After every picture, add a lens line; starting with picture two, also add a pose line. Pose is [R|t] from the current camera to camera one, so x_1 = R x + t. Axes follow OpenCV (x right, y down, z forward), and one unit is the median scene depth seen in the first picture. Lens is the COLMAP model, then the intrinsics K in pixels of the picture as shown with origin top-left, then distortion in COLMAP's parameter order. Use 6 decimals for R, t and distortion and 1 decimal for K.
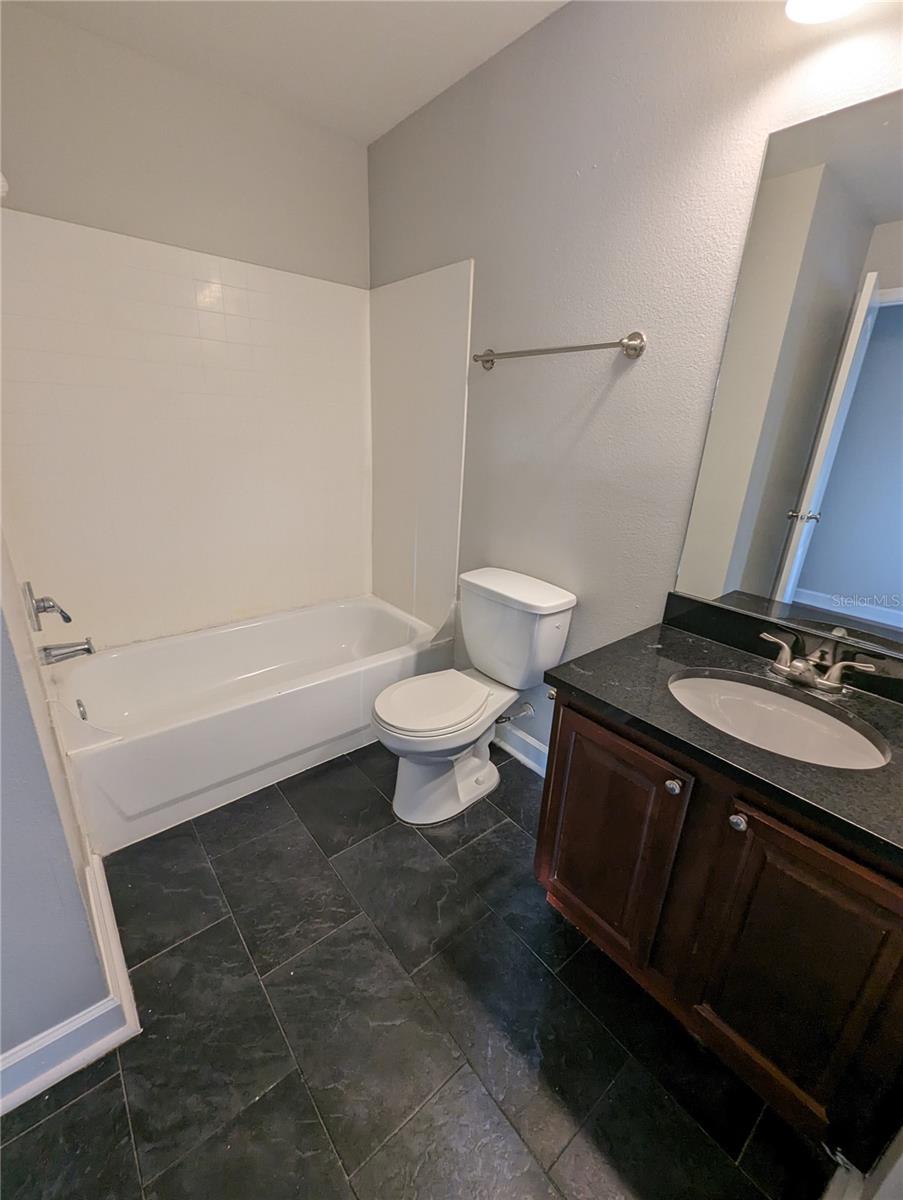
lens RADIAL K [[495.4, 0, 445.4], [0, 495.4, 600.4], [0, 0, 1]] dist [-0.001600, -0.000515]
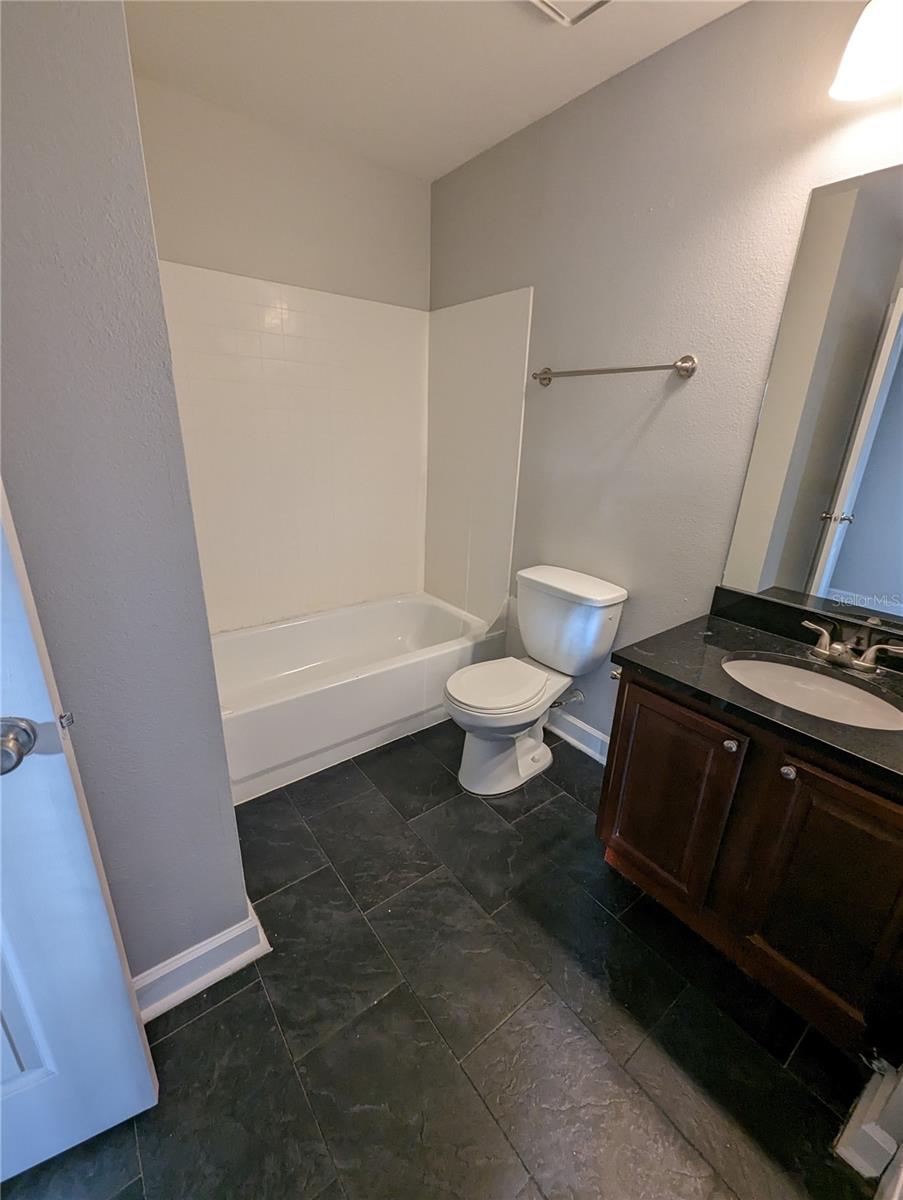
lens RADIAL K [[495.4, 0, 445.4], [0, 495.4, 600.4], [0, 0, 1]] dist [-0.001600, -0.000515]
pose [[0.999268, 0.003914, -0.038065, -0.124065], [-0.004065, 0.999984, -0.003904, 0.023595], [0.038050, 0.004056, 0.999268, -0.148555]]
